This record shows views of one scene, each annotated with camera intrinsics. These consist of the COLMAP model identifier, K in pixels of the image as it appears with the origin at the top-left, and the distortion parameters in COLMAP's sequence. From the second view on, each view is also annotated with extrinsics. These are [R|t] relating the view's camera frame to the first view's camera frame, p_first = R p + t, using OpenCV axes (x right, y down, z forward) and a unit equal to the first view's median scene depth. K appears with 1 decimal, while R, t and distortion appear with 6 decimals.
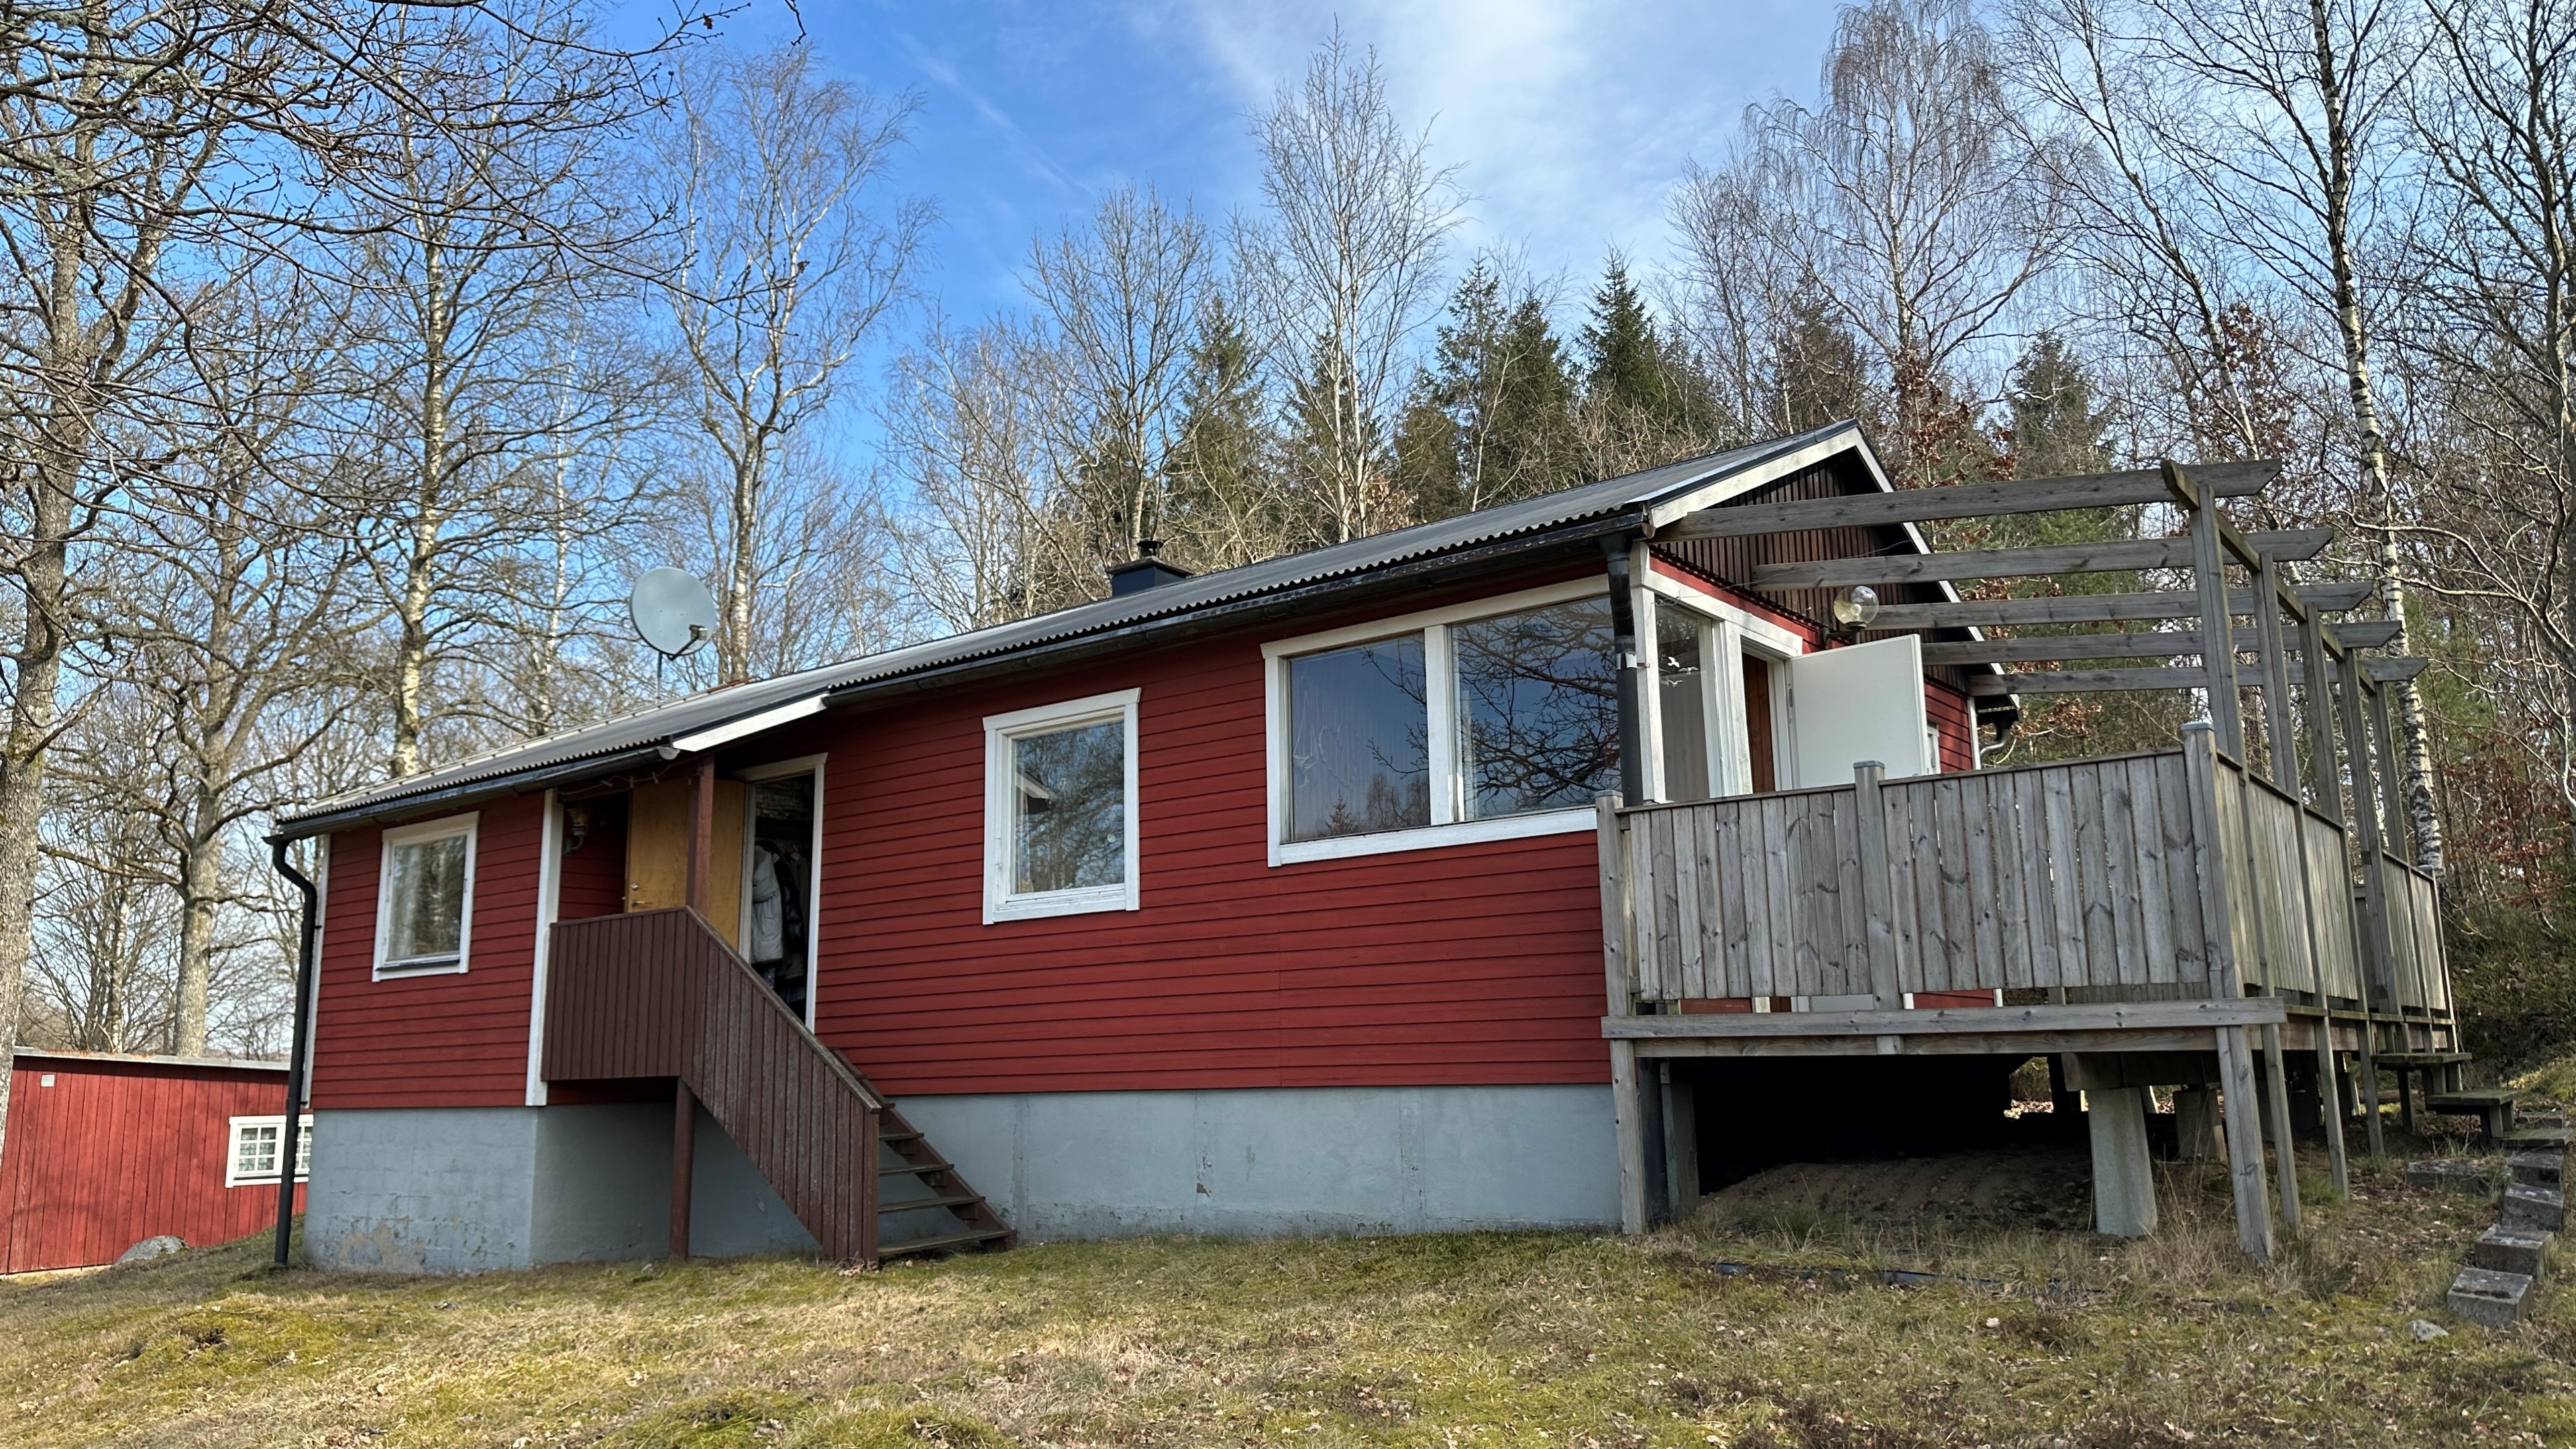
lens RADIAL K [[1806.6, 0, 1309.5], [0, 1806.6, 733.4], [0, 0, 1]] dist [0.006715, -0.011343]
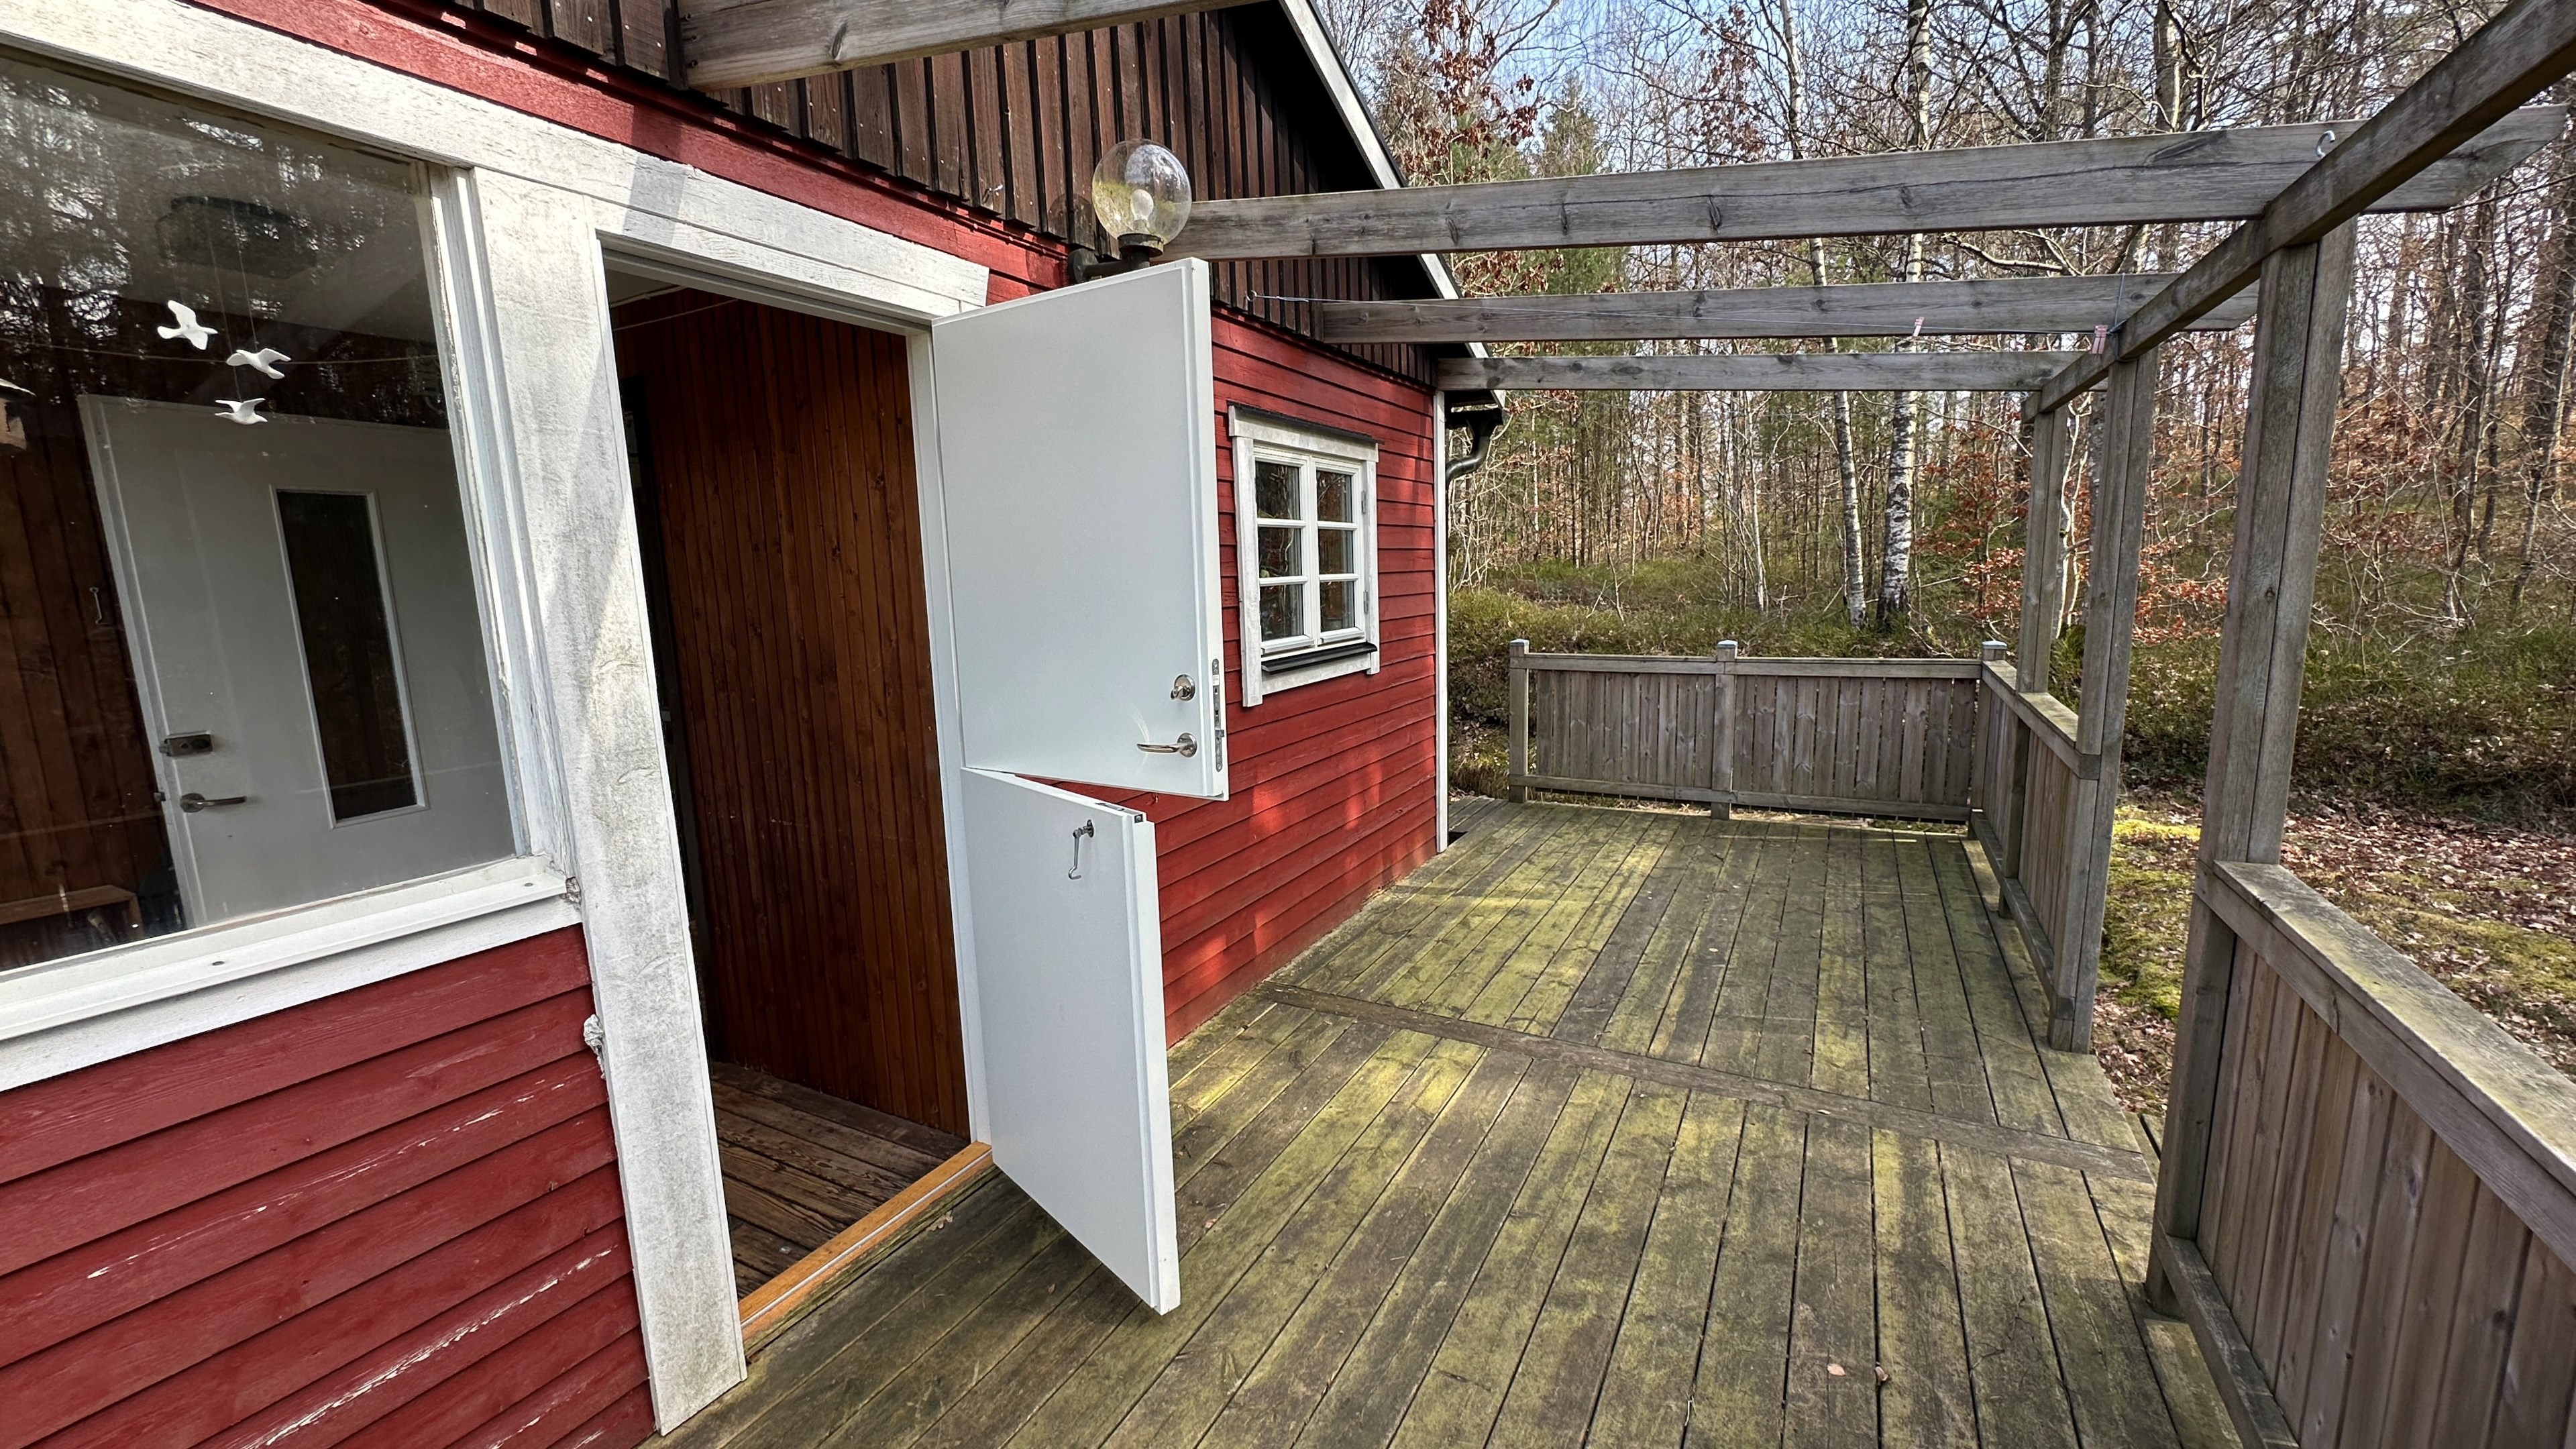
lens RADIAL K [[1023.4, 0, 1280.9], [0, 1023.4, 733.4], [0, 0, 1]] dist [-0.001362, -0.000076]
pose [[0.989043, -0.035339, 0.143336, 0.245334], [-0.014066, 0.943951, 0.329786, -0.025076], [-0.146957, -0.328189, 0.933111, 0.599266]]
